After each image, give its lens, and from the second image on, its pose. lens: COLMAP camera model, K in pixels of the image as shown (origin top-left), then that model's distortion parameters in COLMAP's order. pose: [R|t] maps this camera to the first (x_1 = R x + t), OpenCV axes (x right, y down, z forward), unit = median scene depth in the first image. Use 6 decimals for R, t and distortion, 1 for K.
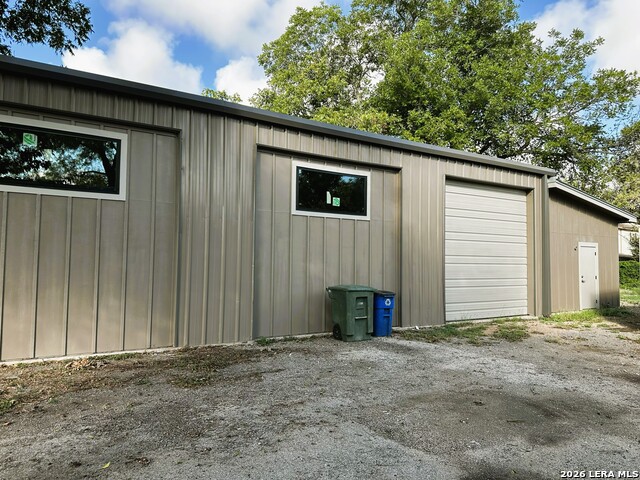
lens RADIAL K [[457.7, 0, 320.0], [0, 457.7, 240.0], [0, 0, 1]] dist [0.005687, 0.001299]
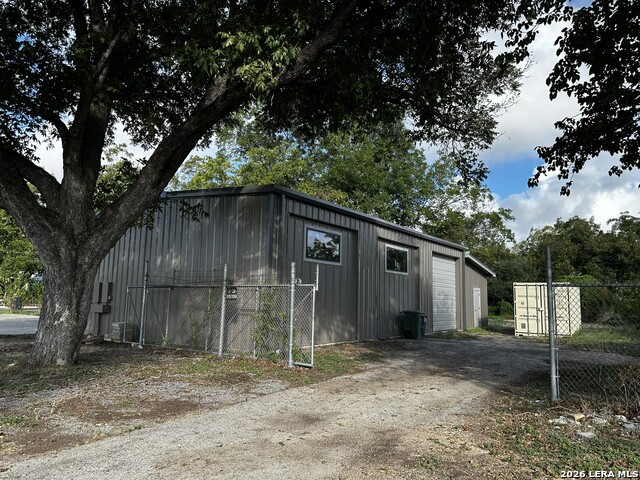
lens RADIAL K [[443.4, 0, 320.0], [0, 443.4, 240.0], [0, 0, 1]] dist [0.284786, 0.000066]
pose [[0.915770, 0.066799, 0.396110, -0.874785], [-0.044389, 0.996866, -0.065486, -0.045667], [-0.399243, 0.042387, 0.915865, -0.499456]]
